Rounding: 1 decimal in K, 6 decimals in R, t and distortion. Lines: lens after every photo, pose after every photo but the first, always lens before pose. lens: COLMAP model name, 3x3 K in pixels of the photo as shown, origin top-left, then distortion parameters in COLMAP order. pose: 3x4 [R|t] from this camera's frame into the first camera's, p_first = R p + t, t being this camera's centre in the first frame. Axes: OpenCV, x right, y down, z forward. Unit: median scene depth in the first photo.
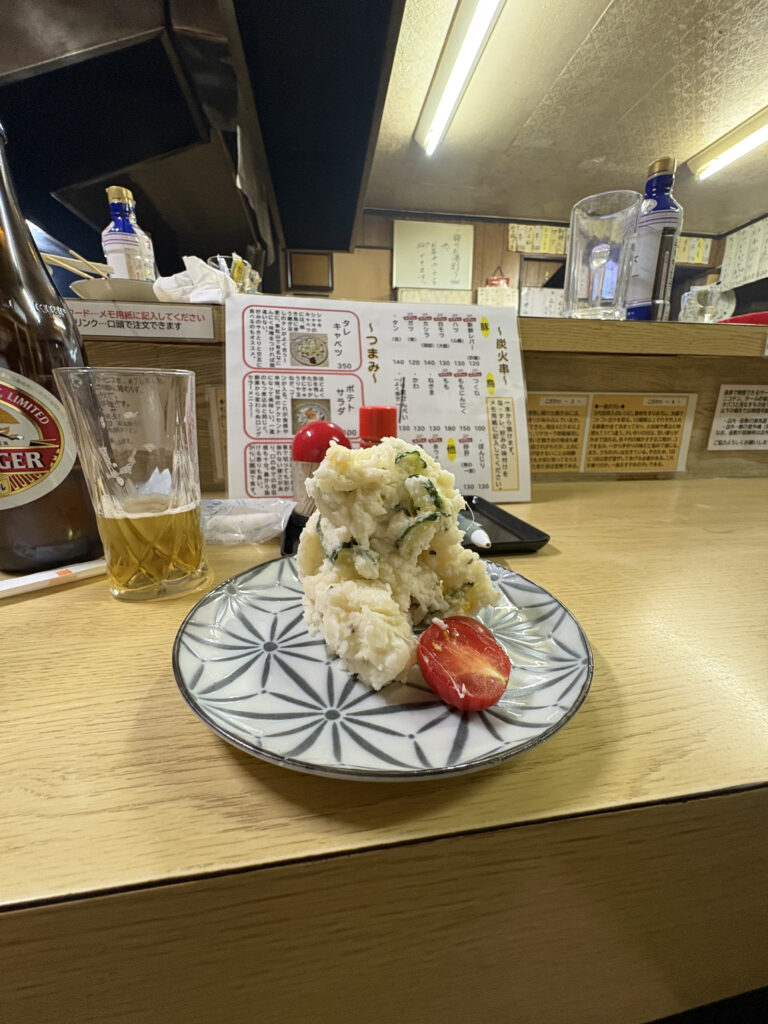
lens RADIAL K [[413.2, 0, 381.1], [0, 413.2, 508.8], [0, 0, 1]] dist [0.007640, -0.001590]
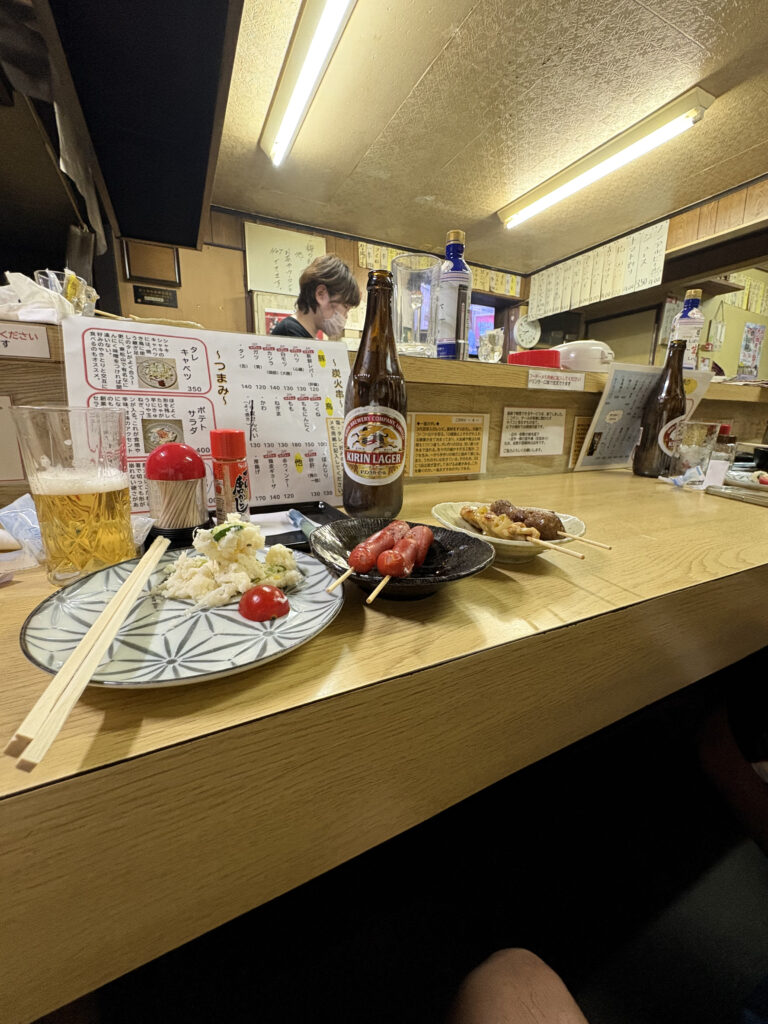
lens RADIAL K [[413.2, 0, 384.1], [0, 413.2, 510.5], [0, 0, 1]] dist [0.007640, -0.001590]
pose [[0.950834, -0.057836, 0.304252, 0.037148], [0.057480, 0.998295, 0.010132, -0.006151], [-0.304319, 0.007854, 0.952538, -0.197962]]
